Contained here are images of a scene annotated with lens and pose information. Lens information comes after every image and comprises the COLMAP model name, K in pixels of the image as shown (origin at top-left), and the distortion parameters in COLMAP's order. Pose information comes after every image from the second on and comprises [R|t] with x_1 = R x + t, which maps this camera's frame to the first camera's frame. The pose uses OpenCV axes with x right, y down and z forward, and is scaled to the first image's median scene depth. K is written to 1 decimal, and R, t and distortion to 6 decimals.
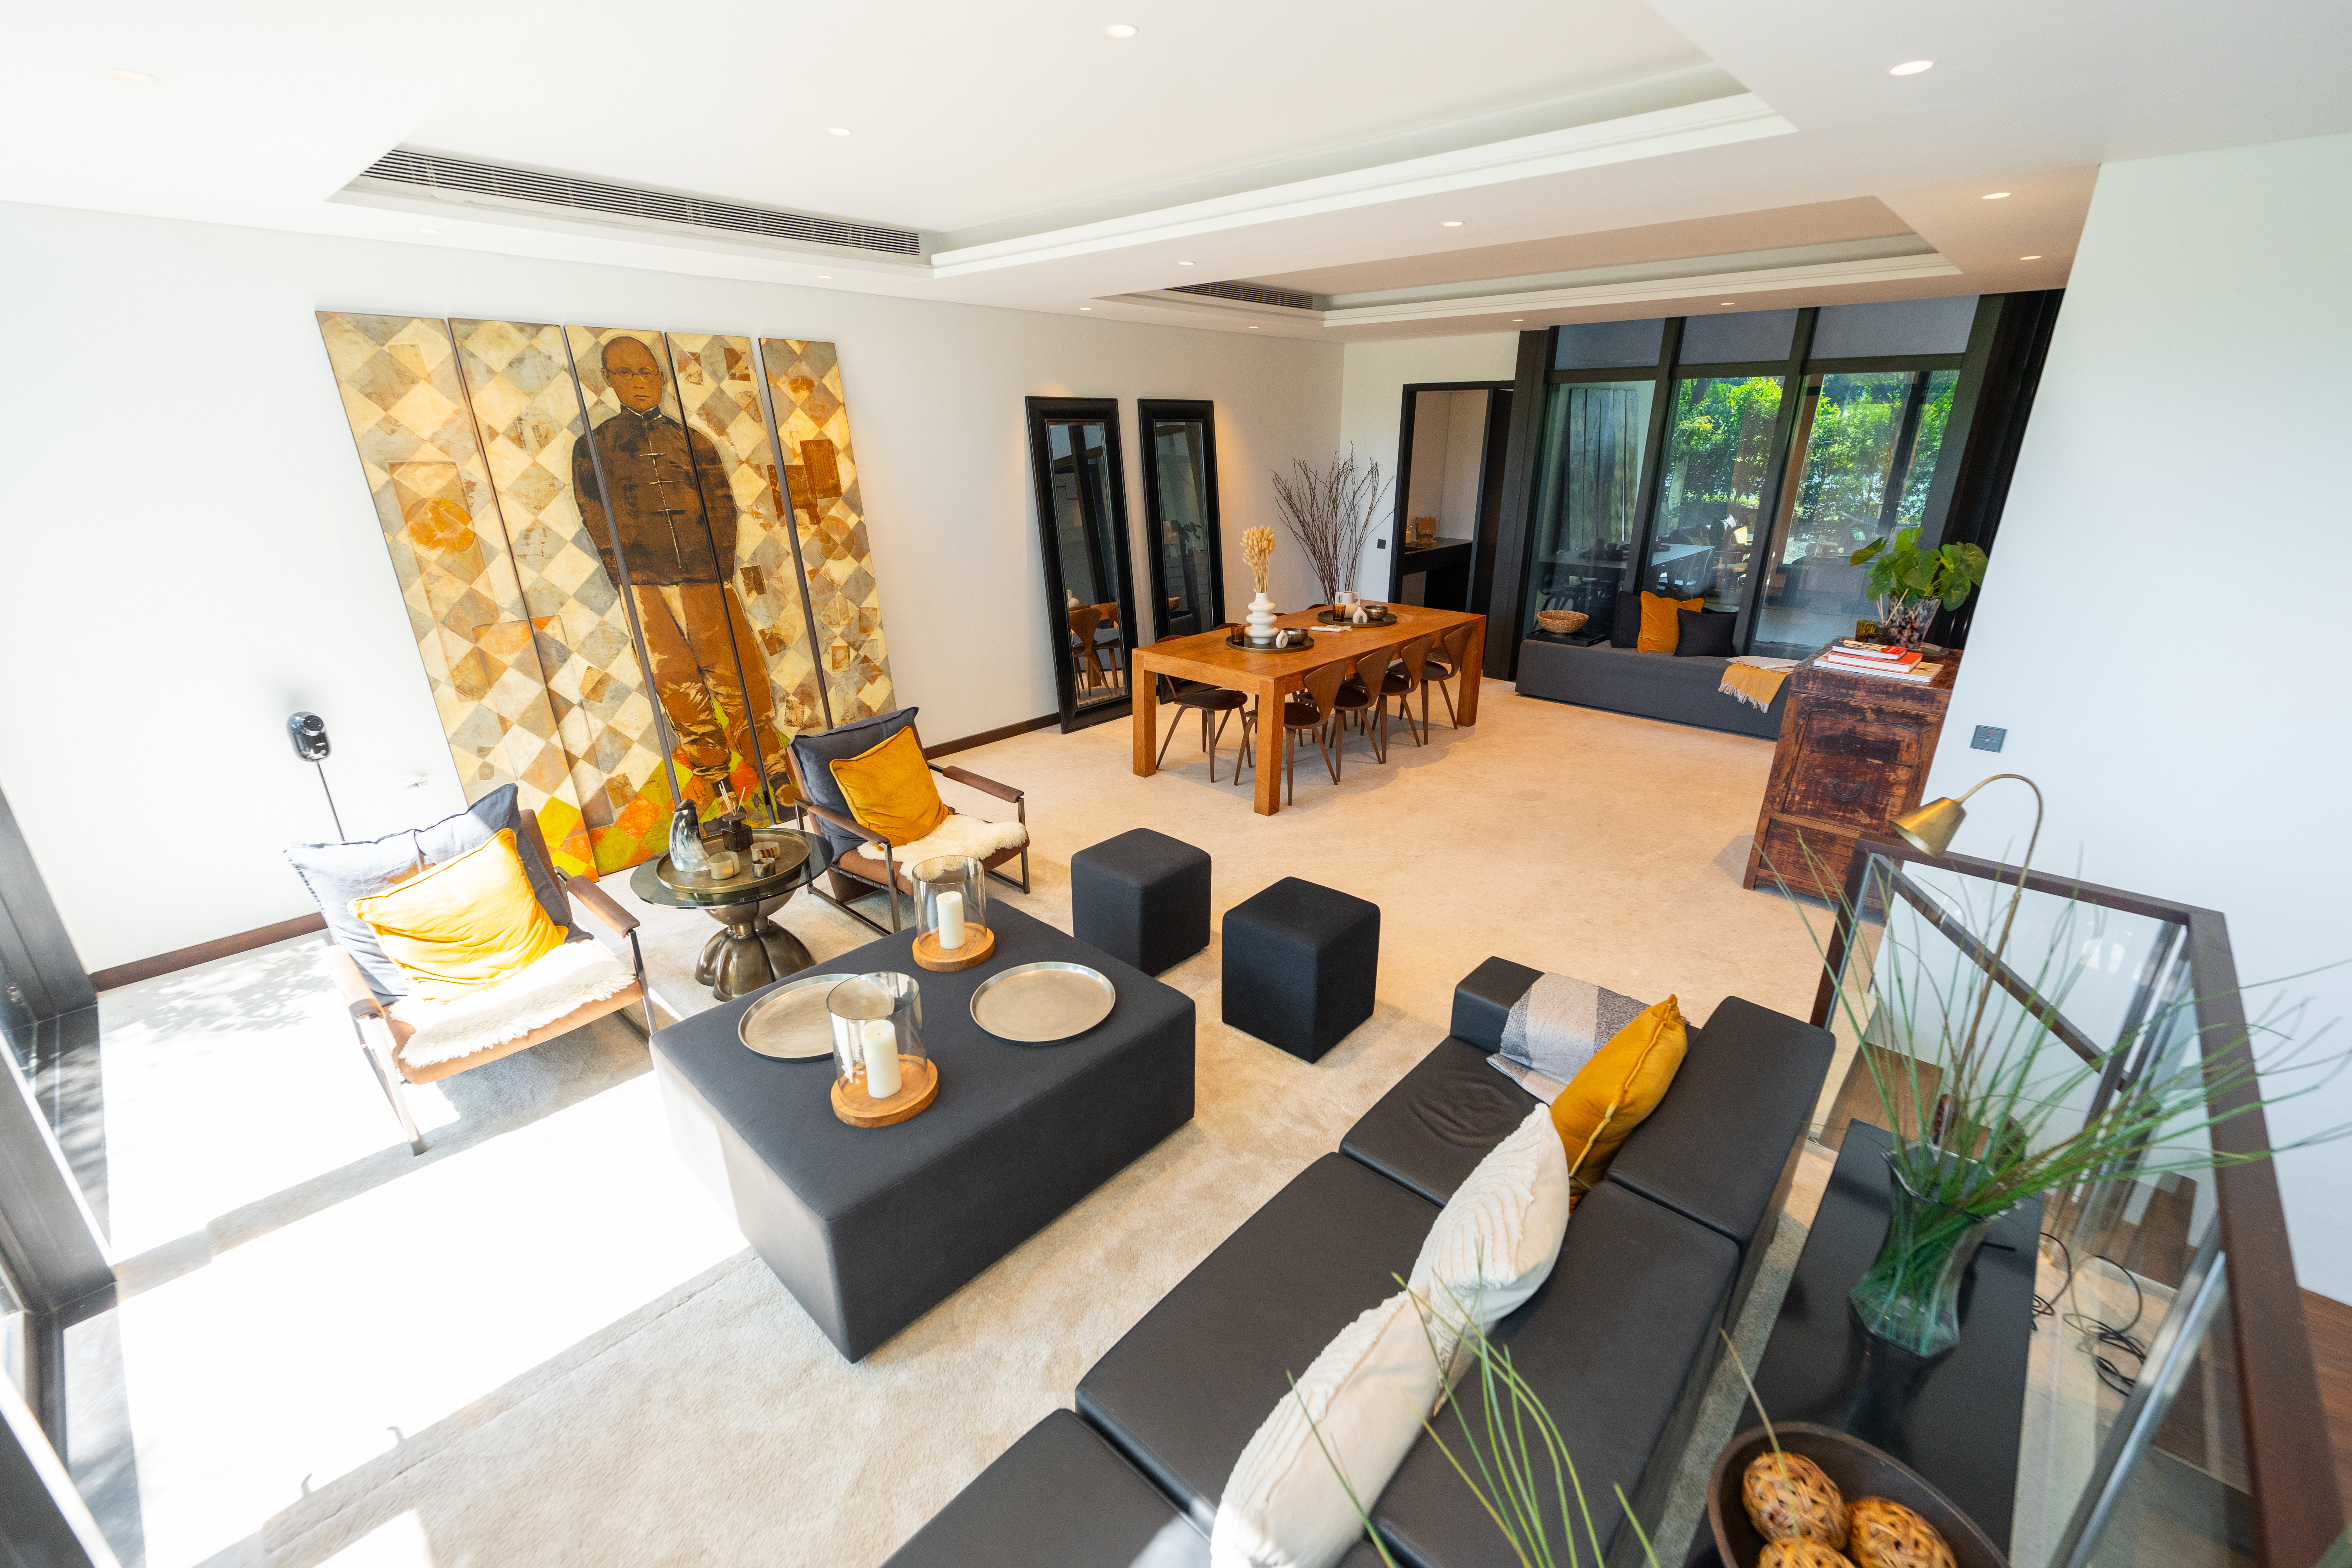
lens RADIAL K [[965.7, 0, 1175.1], [0, 965.7, 788.6], [0, 0, 1]] dist [0.002646, 0.000081]
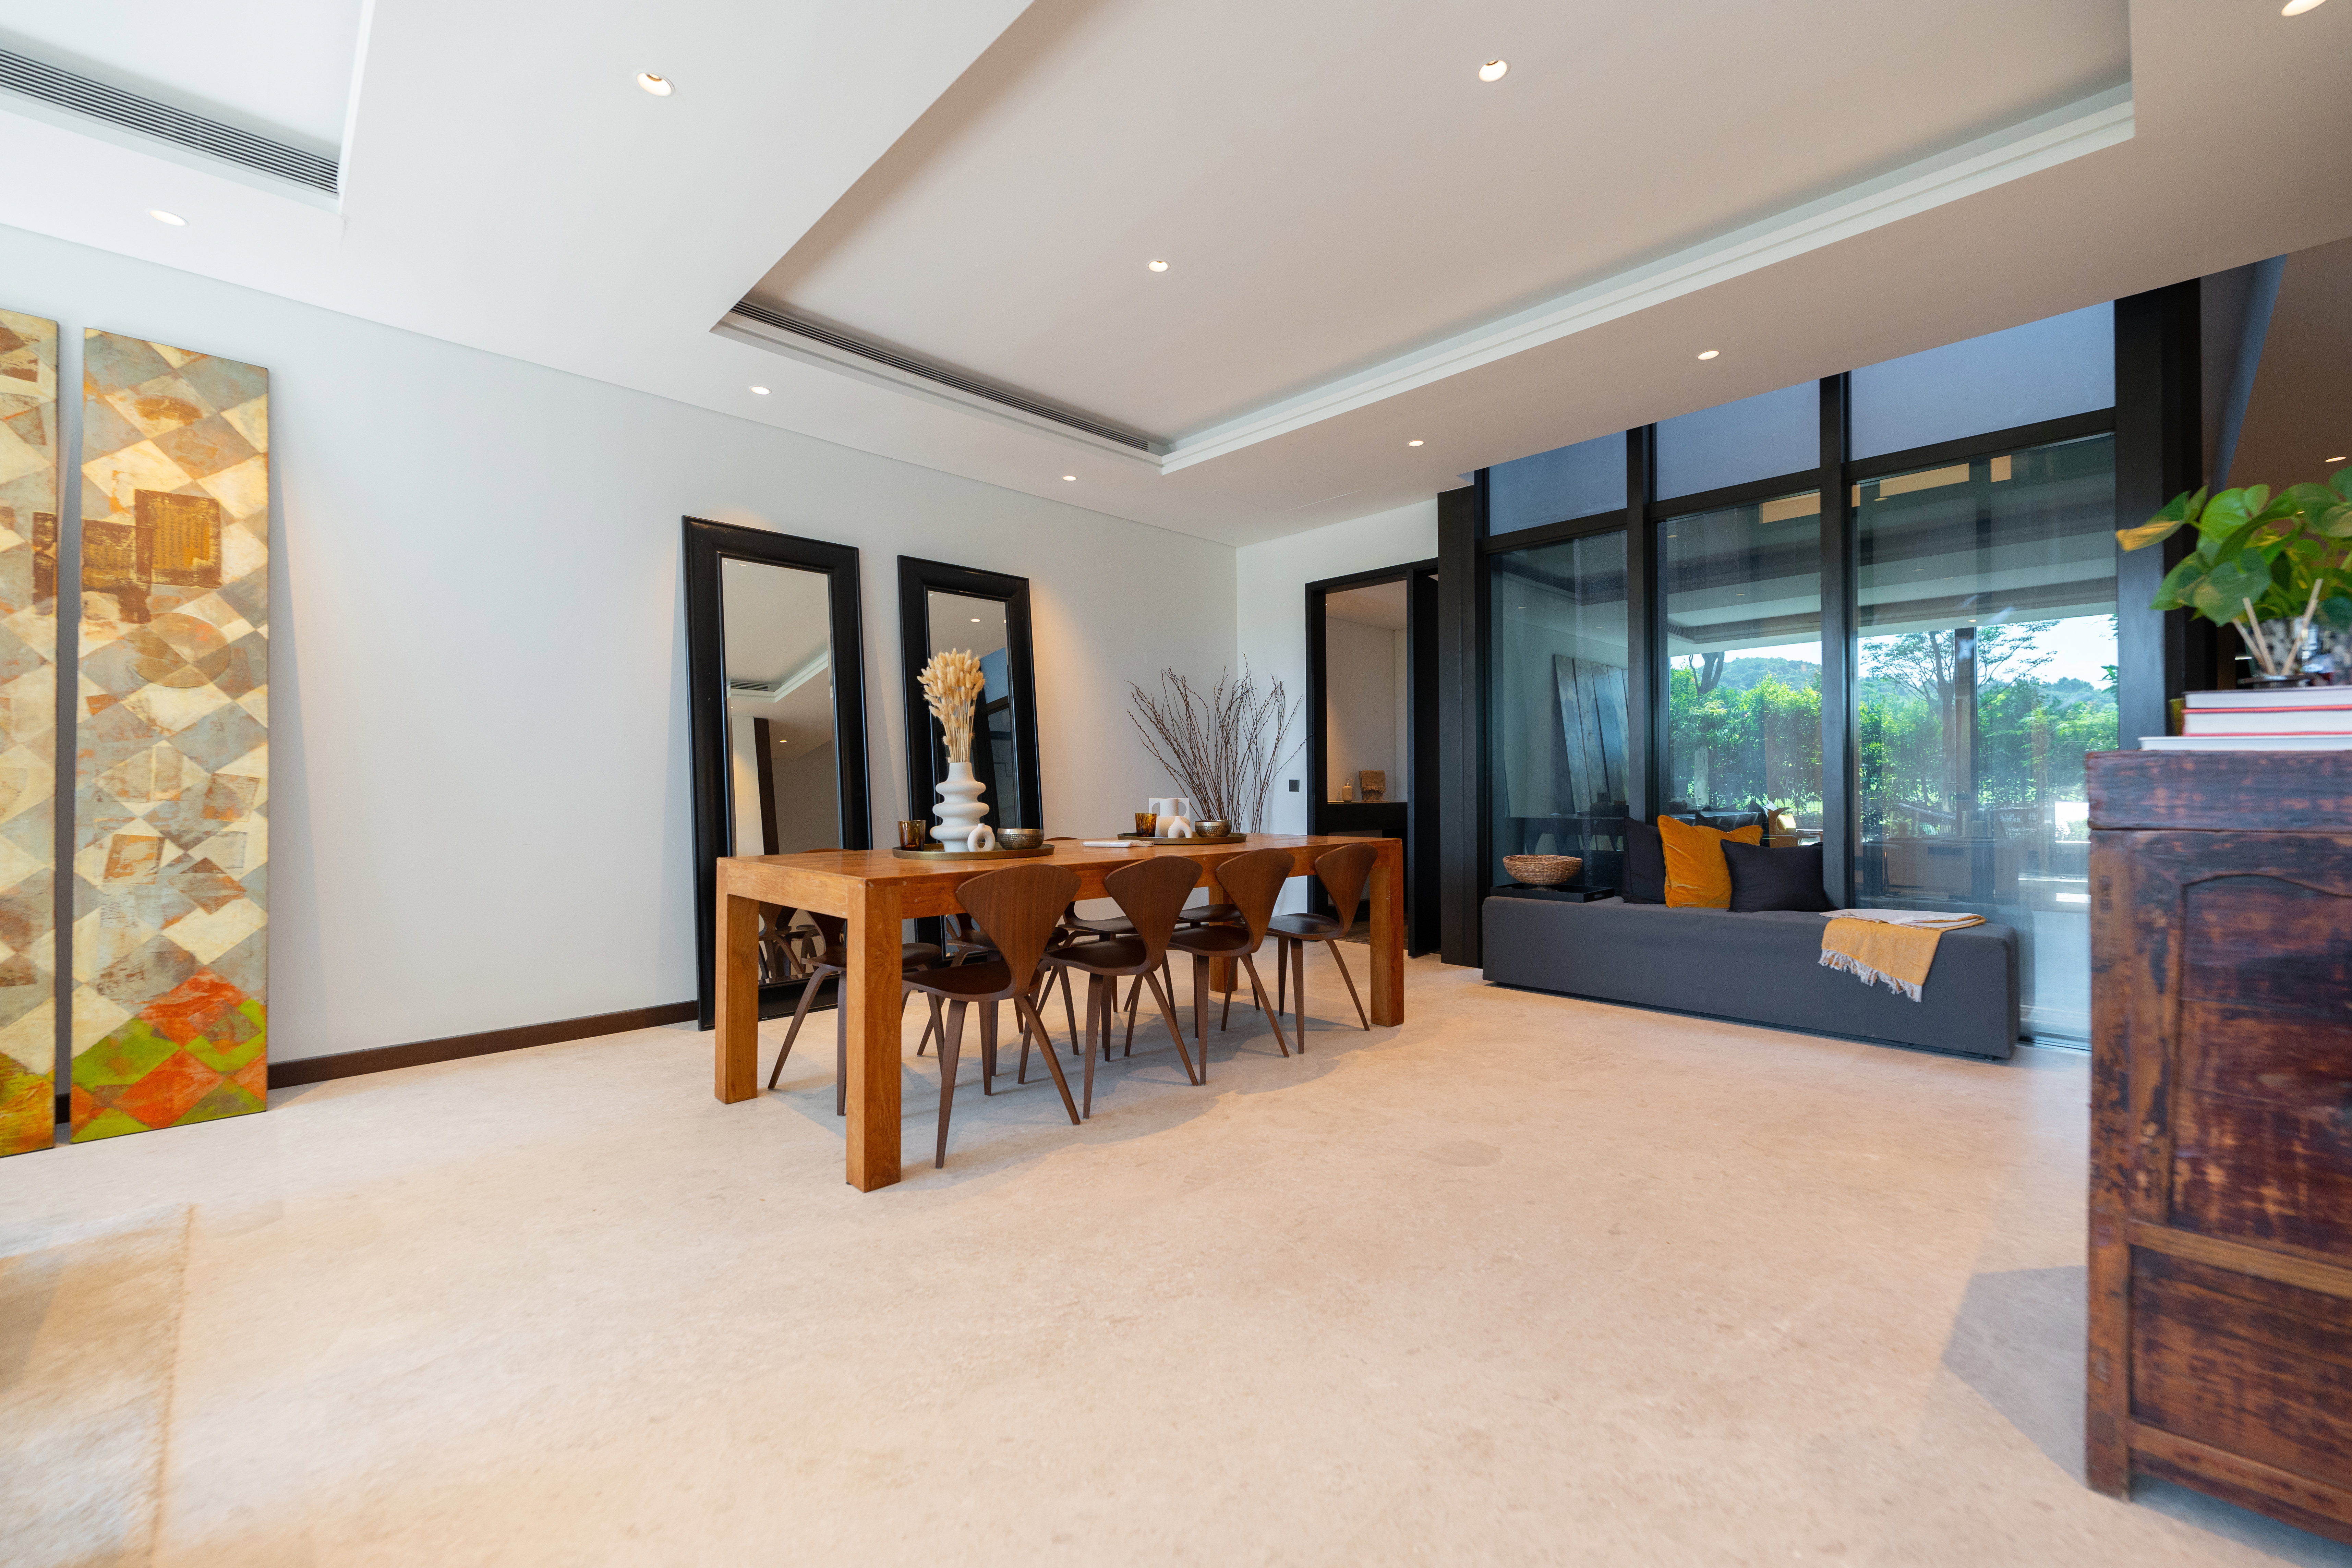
lens RADIAL K [[945.9, 0, 1179.8], [0, 945.9, 786.4], [0, 0, 1]] dist [0.000458, -0.000353]
pose [[0.998793, -0.001972, -0.049077, 0.279811], [-0.015451, 0.935849, -0.352061, 0.004071], [0.046623, 0.352395, 0.934689, 0.557951]]
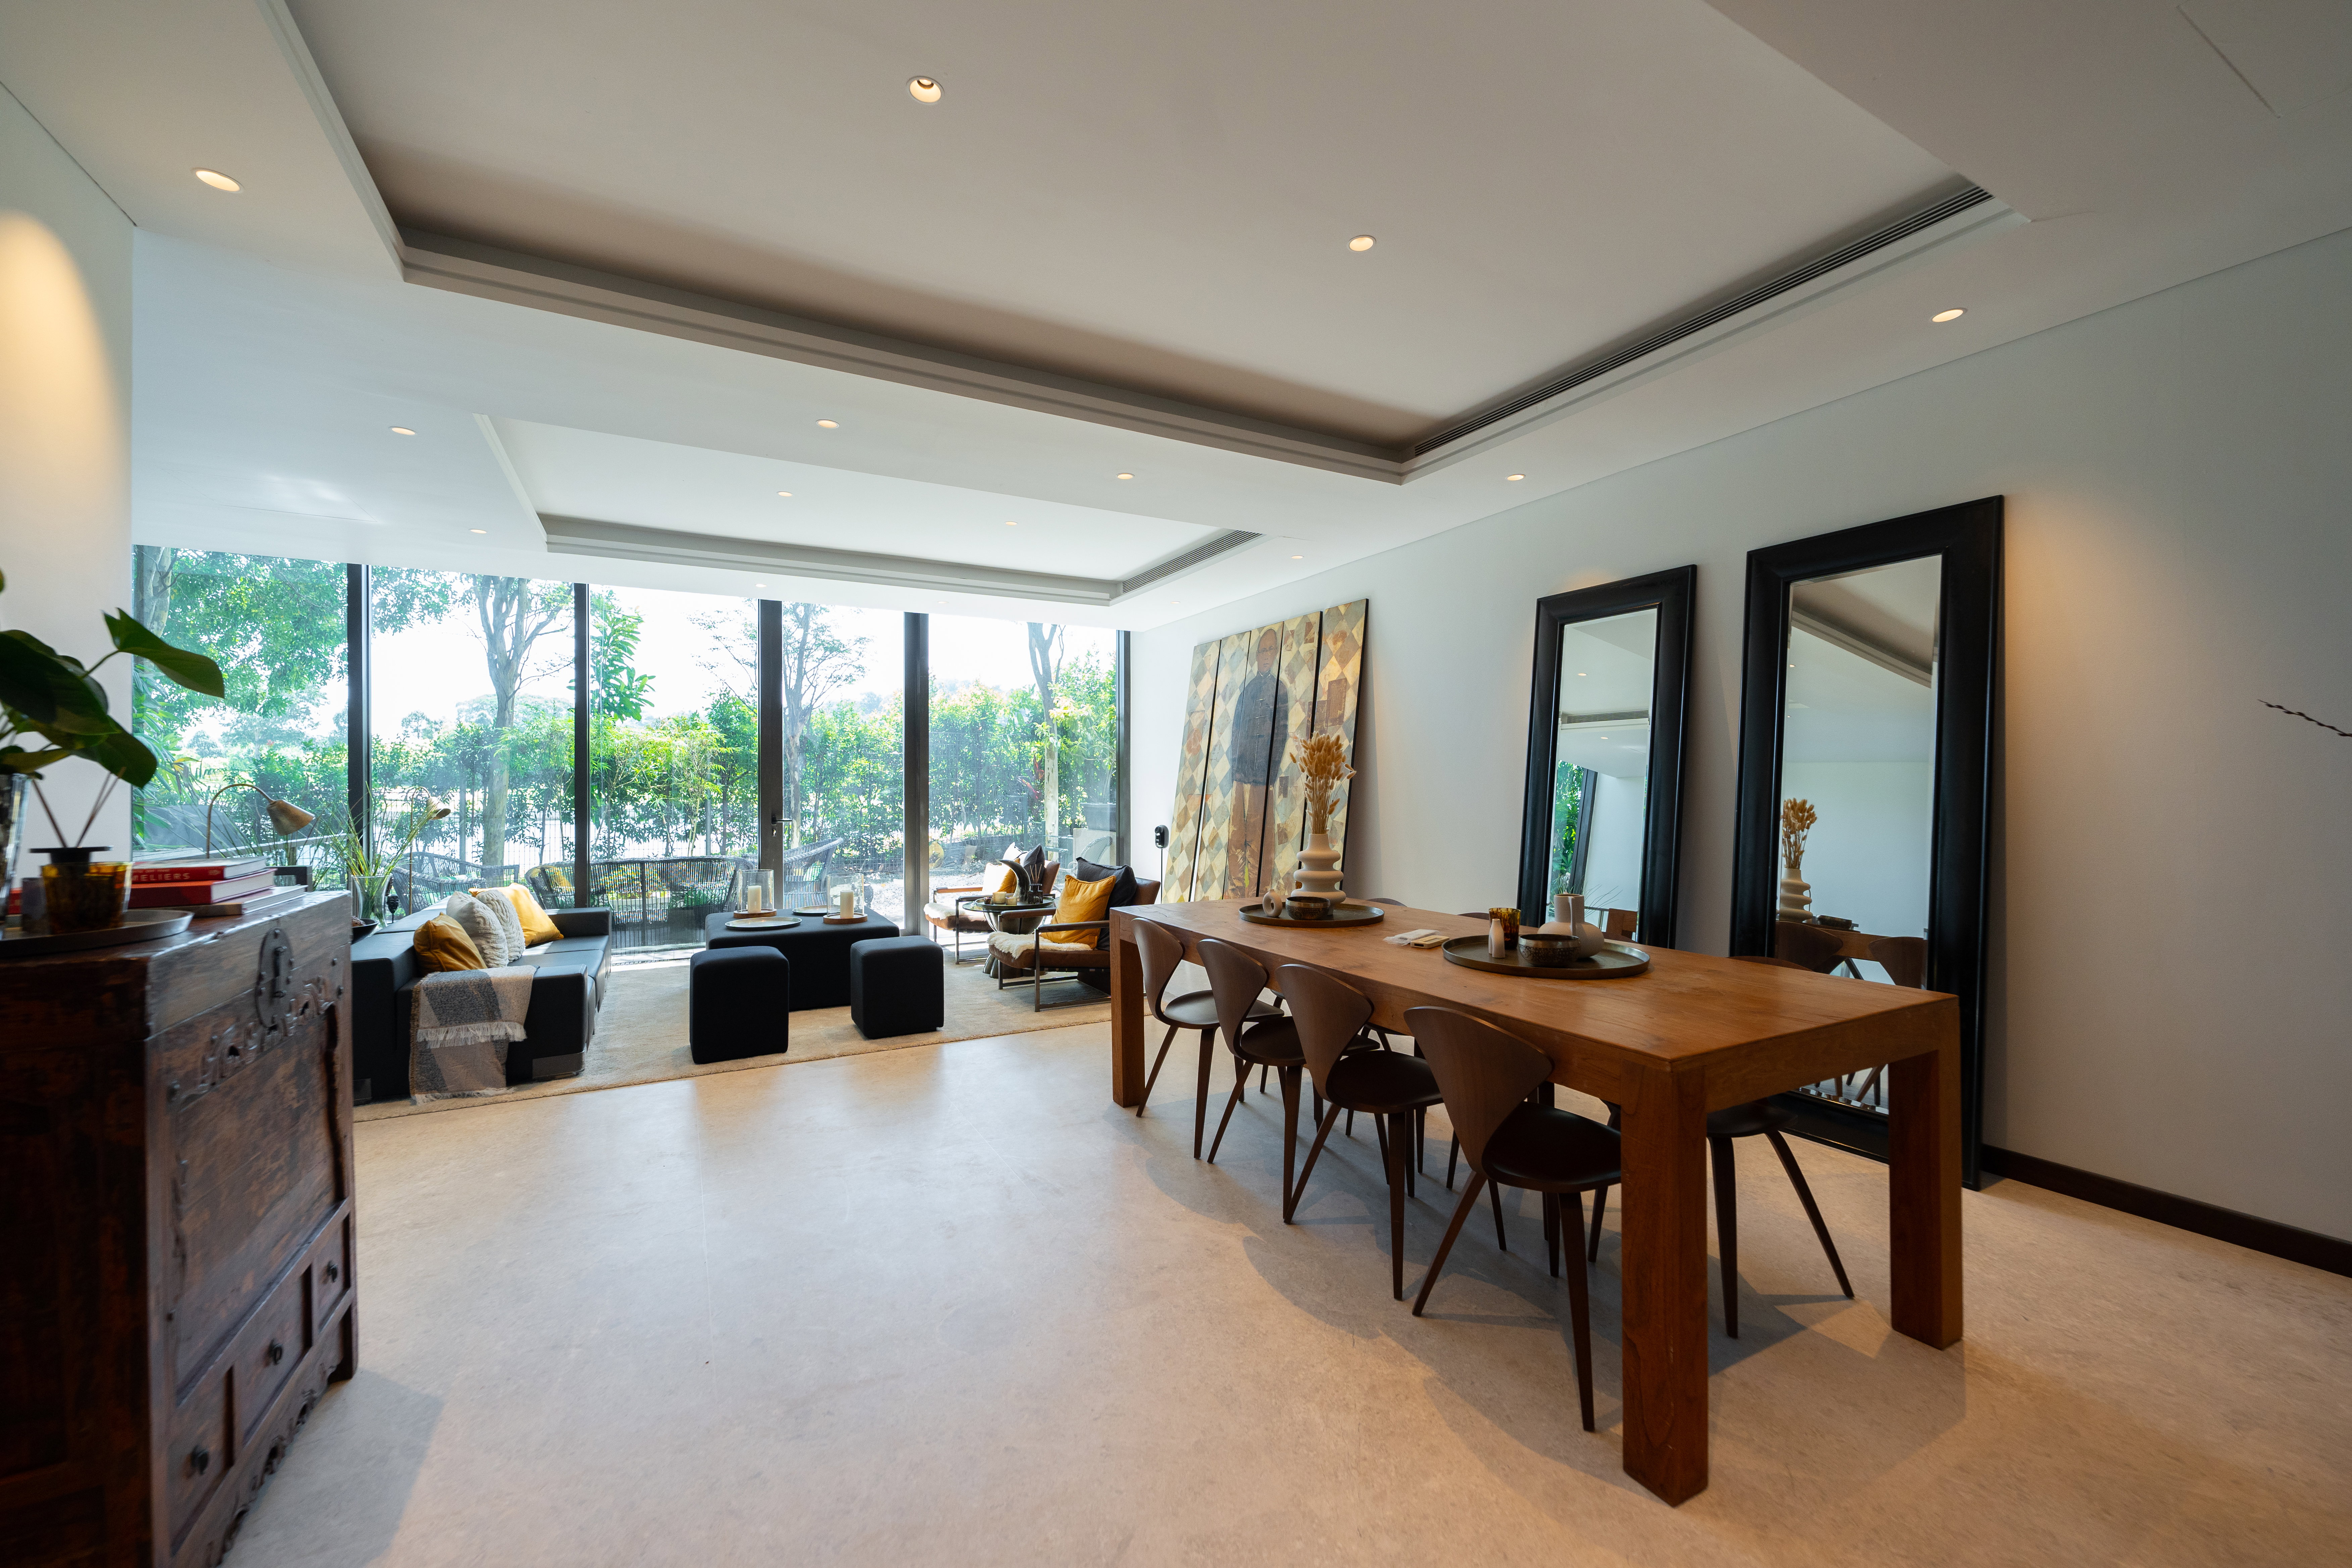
lens RADIAL K [[923.9, 0, 1175.6], [0, 923.9, 784.1], [0, 0, 1]] dist [0.001385, -0.000958]
pose [[-0.322261, -0.000081, -0.946651, 0.787262], [-0.326097, 0.938805, 0.110930, -0.307095], [0.888712, 0.344448, -0.302566, 1.236799]]
